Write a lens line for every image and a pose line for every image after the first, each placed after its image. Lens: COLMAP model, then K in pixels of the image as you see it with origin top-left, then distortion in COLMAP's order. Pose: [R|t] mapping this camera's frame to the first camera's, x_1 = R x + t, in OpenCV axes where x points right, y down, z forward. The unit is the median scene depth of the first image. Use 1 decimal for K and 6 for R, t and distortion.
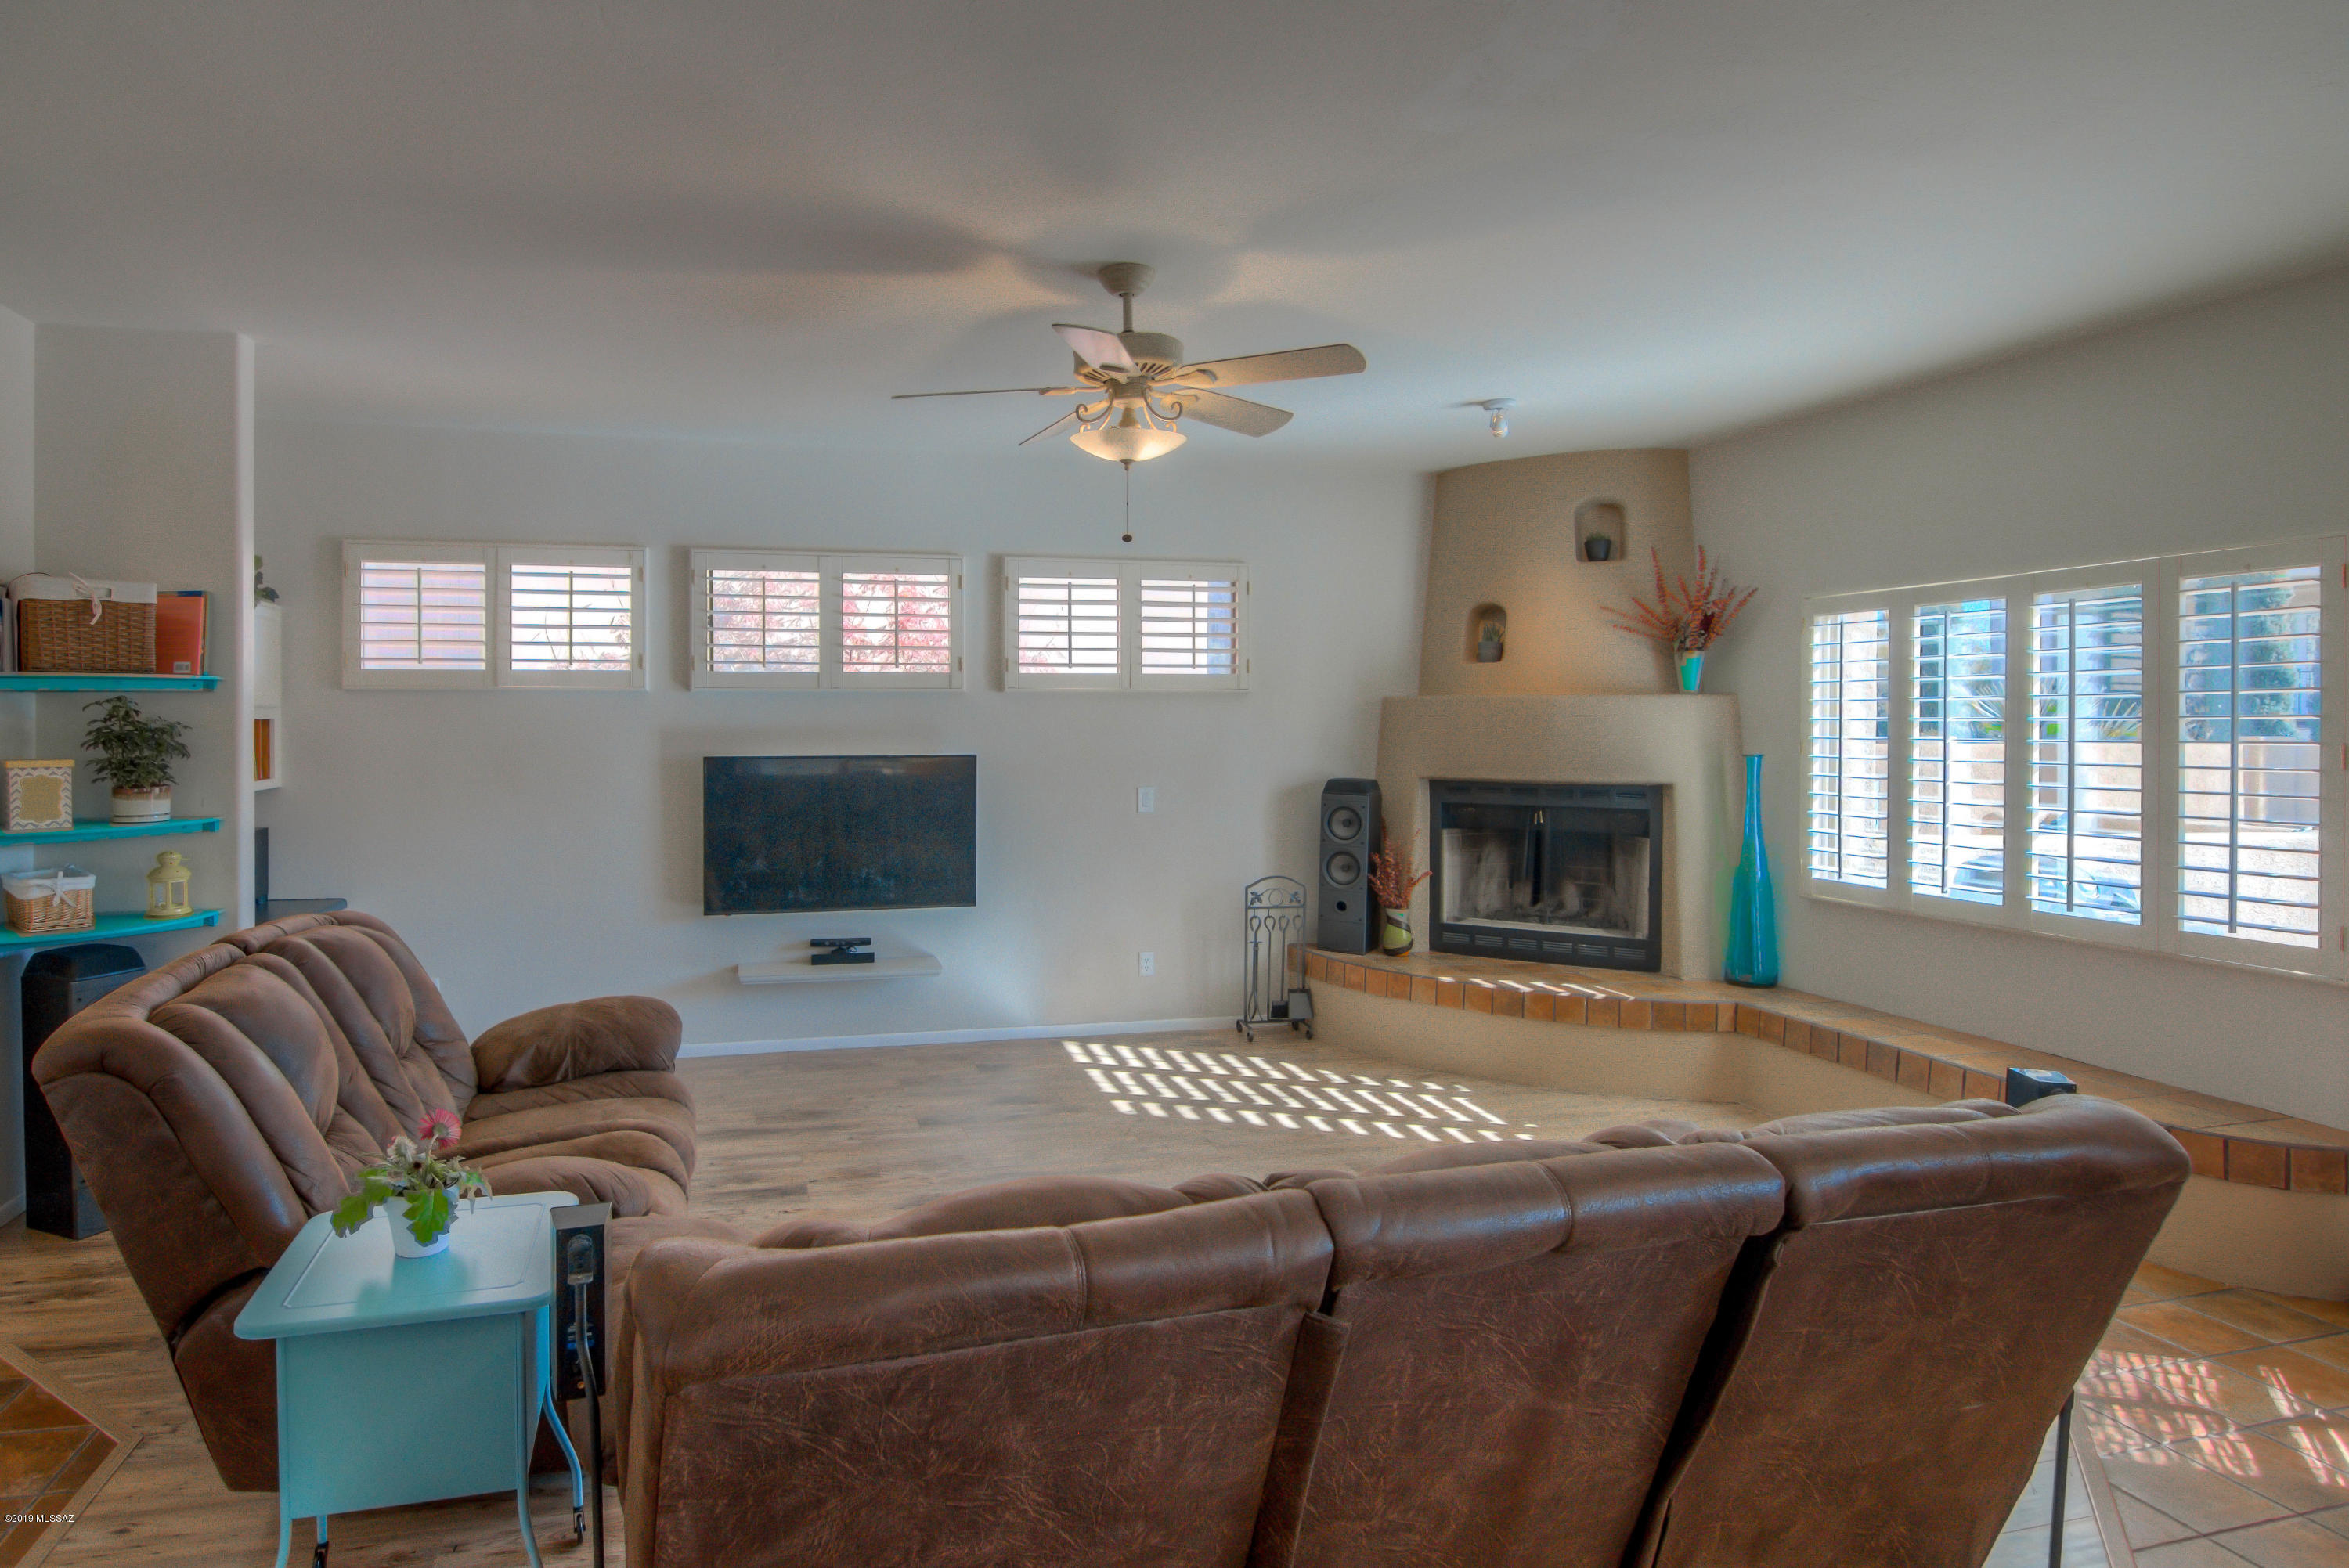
lens RADIAL K [[1302.1, 0, 1056.9], [0, 1302.1, 728.1], [0, 0, 1]] dist [-0.002276, -0.000585]
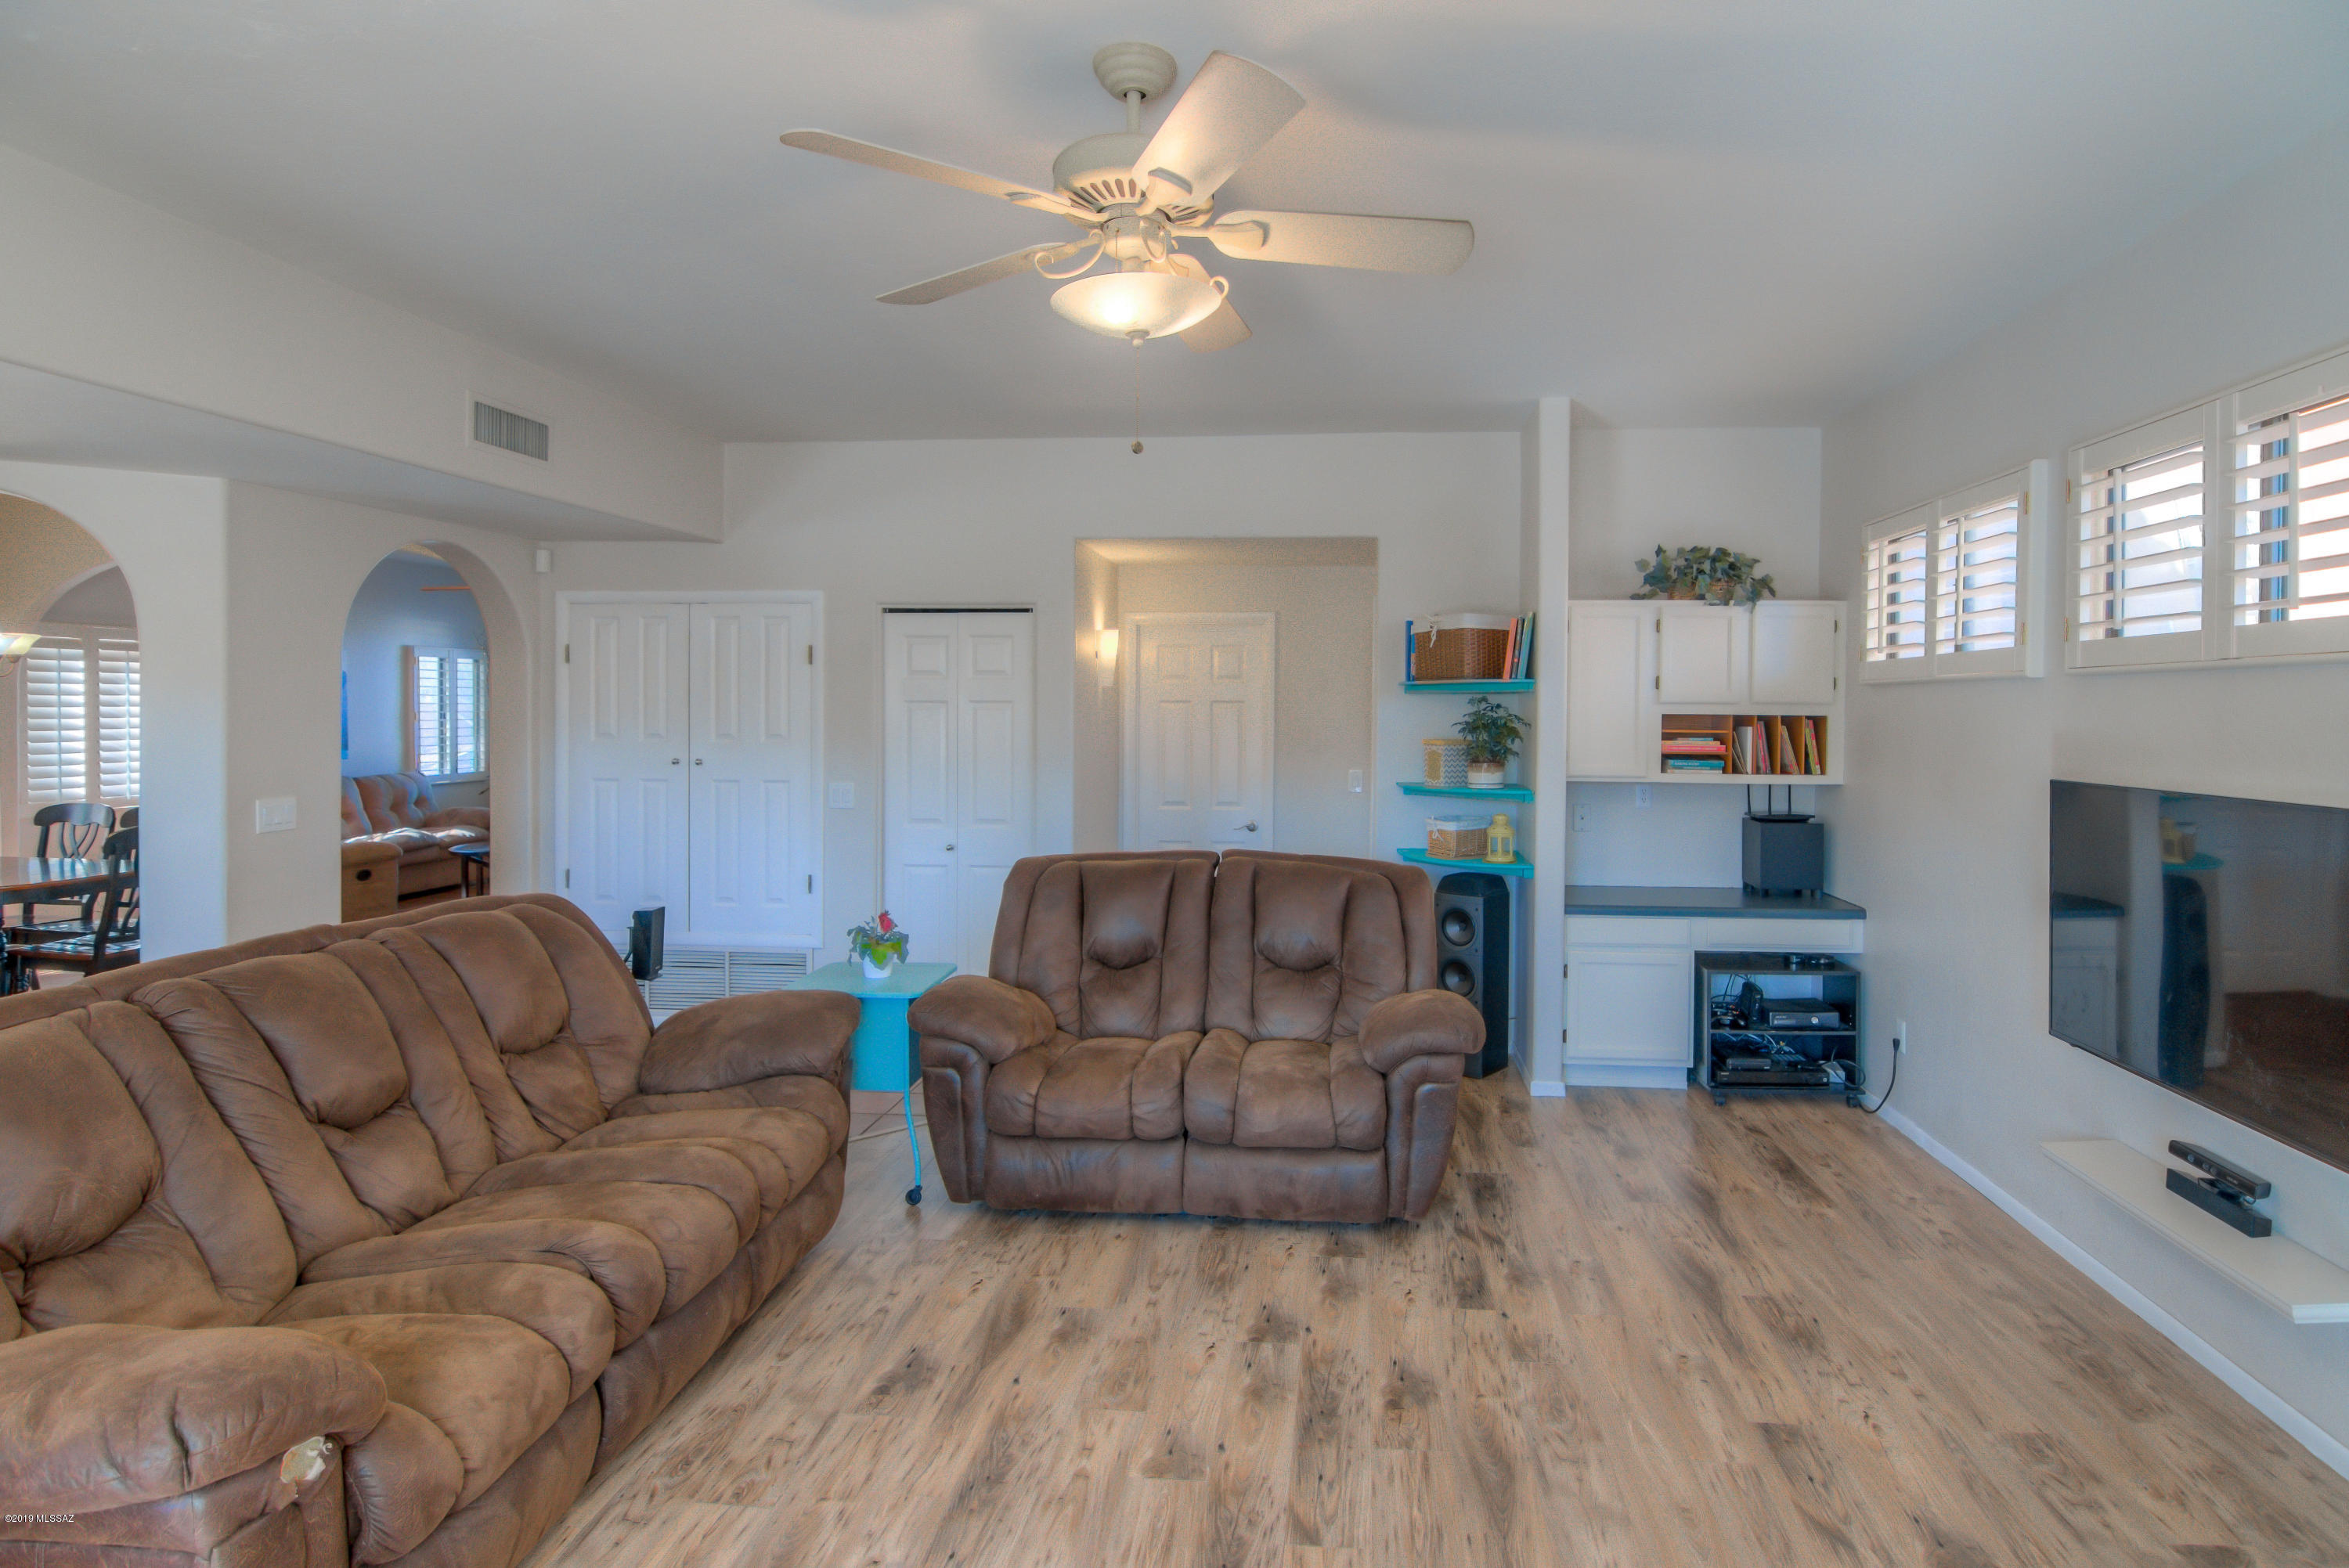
lens RADIAL K [[1259.2, 0, 1221.1], [0, 1259.2, 715.2], [0, 0, 1]] dist [-0.002229, -0.000805]
pose [[-0.357814, 0.004844, -0.933780, 0.414901], [-0.011057, 0.999894, 0.009423, -0.009760], [0.933727, 0.013697, -0.357723, 0.806340]]
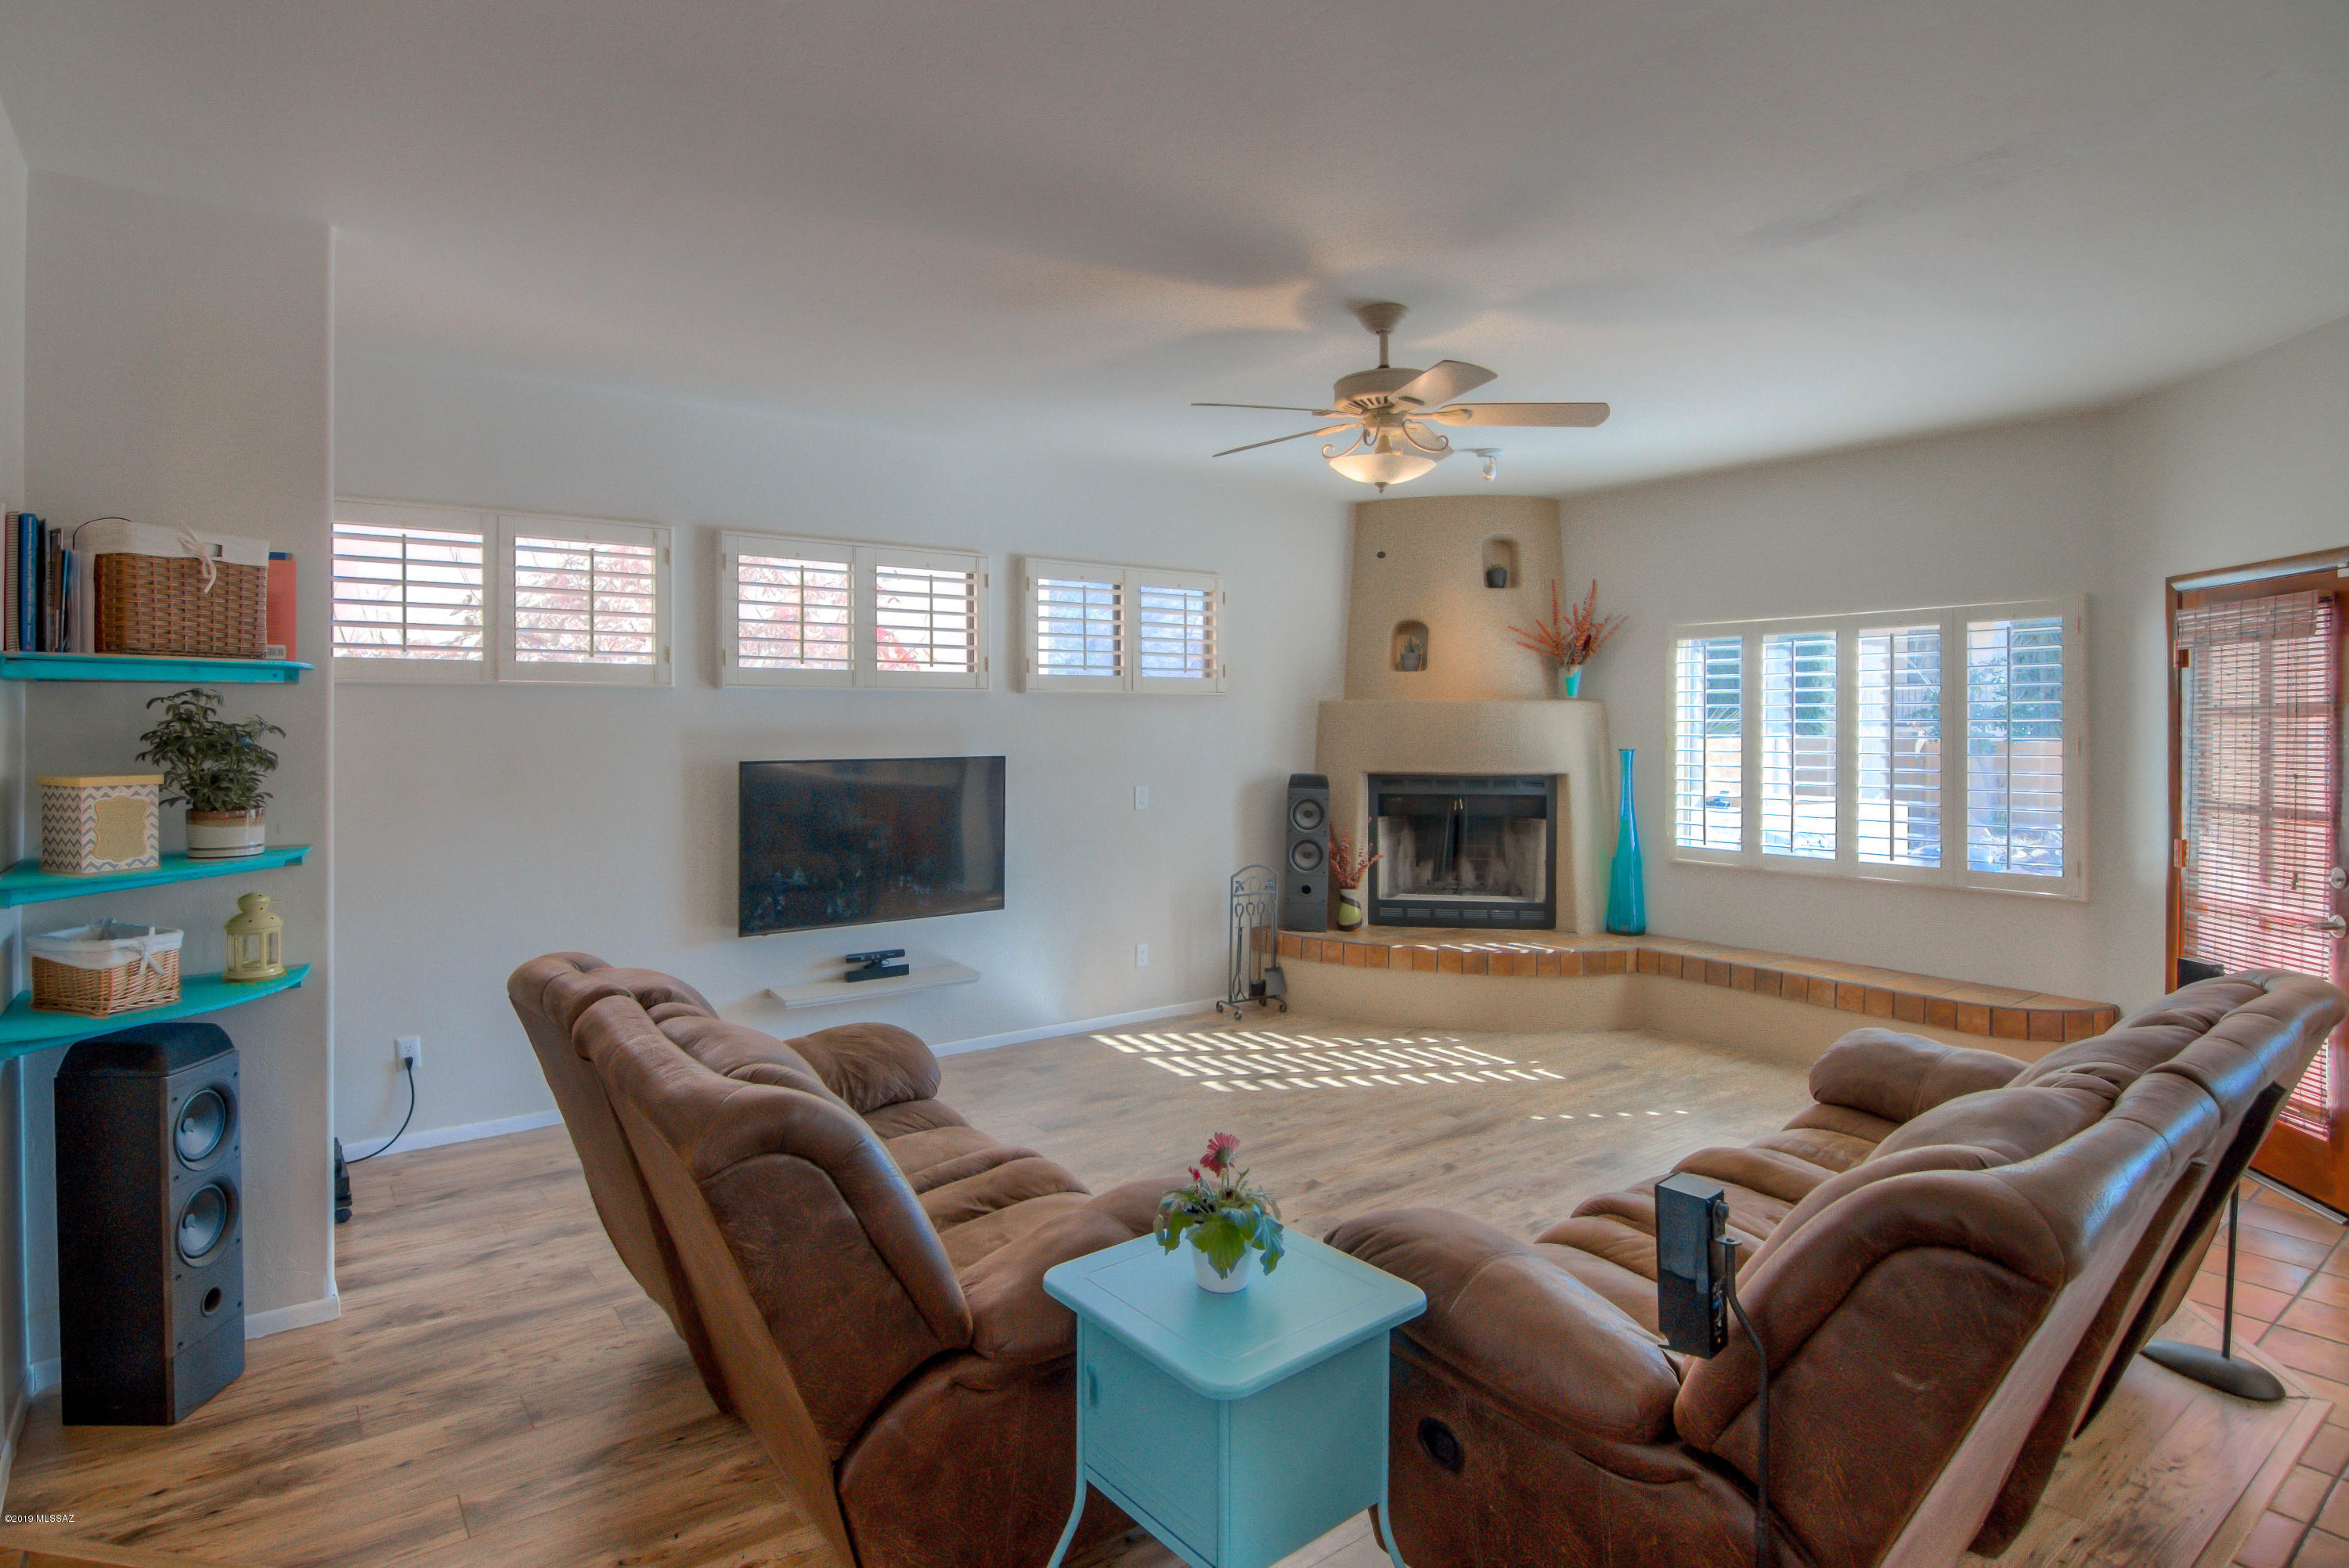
lens RADIAL K [[1259.2, 0, 1221.1], [0, 1259.2, 715.2], [0, 0, 1]] dist [-0.002229, -0.000805]
pose [[0.908333, 0.002806, 0.418237, -0.318483], [0.001574, 0.999947, -0.010127, -0.000535], [-0.418244, 0.009857, 0.908281, 0.062556]]
